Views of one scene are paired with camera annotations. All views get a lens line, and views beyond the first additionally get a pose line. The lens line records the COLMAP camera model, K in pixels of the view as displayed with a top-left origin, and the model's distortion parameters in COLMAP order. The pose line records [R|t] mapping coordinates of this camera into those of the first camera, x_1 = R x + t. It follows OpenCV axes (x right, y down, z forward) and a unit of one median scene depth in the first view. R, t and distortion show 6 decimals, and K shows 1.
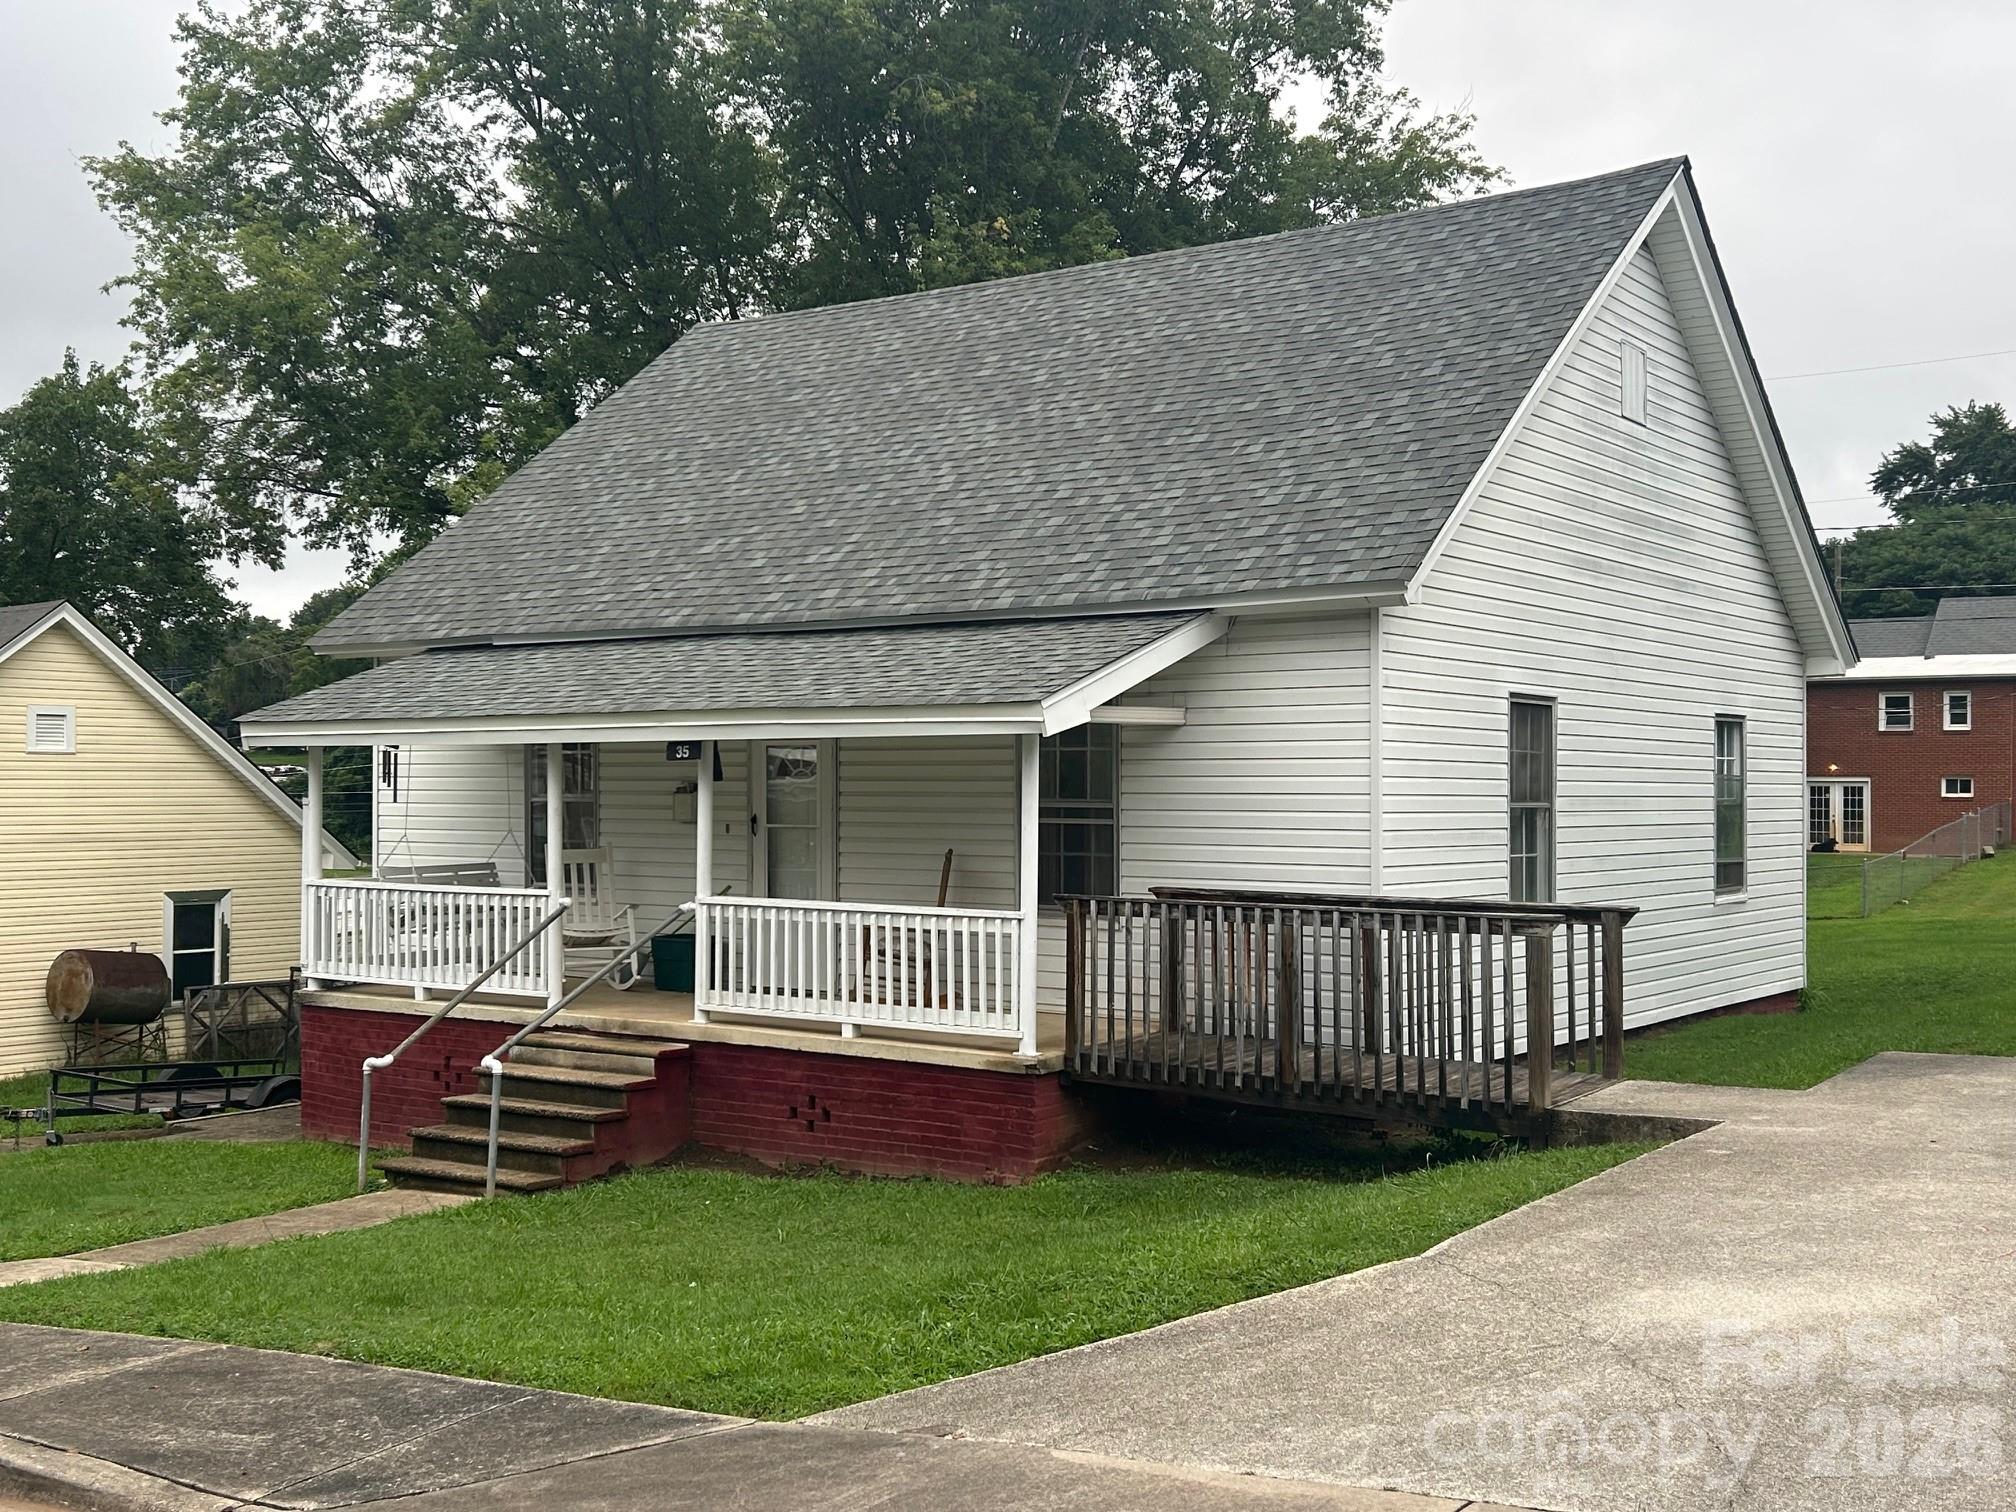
lens RADIAL K [[2174.7, 0, 1006.9], [0, 2174.7, 759.8], [0, 0, 1]] dist [0.052694, 0.000000]
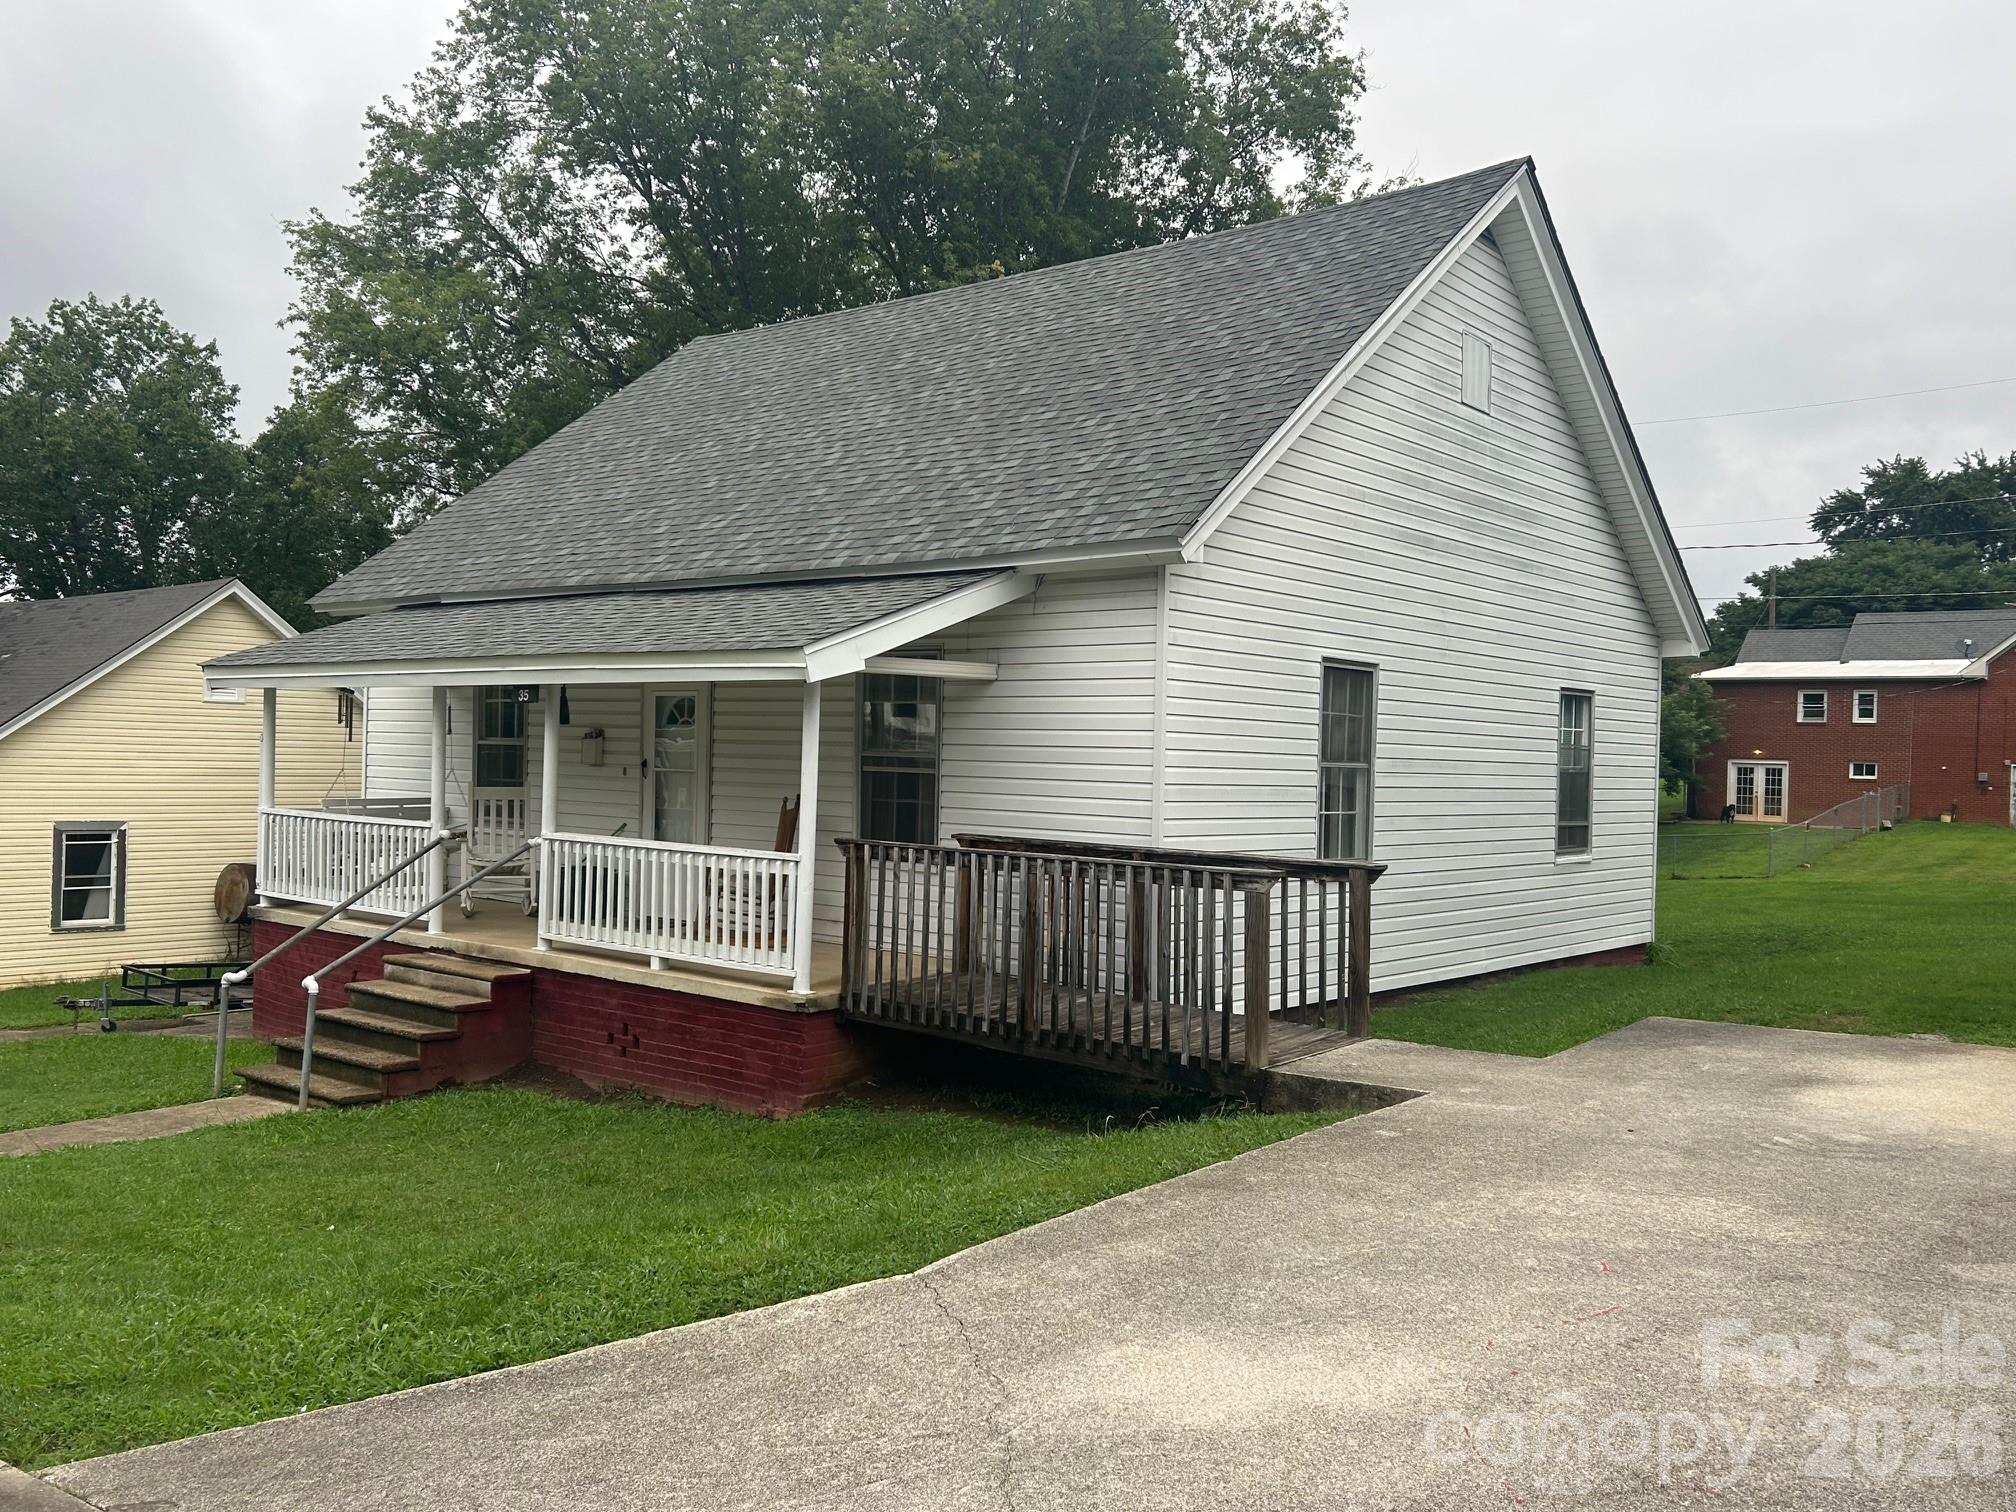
lens RADIAL K [[1674.7, 0, 1007.8], [0, 1674.7, 753.2], [0, 0, 1]] dist [0.037279, -0.002214]
pose [[0.996981, 0.022722, -0.074243, 0.127192], [-0.021919, 0.999692, 0.011611, 0.008455], [0.074484, -0.009949, 0.997173, 0.168903]]
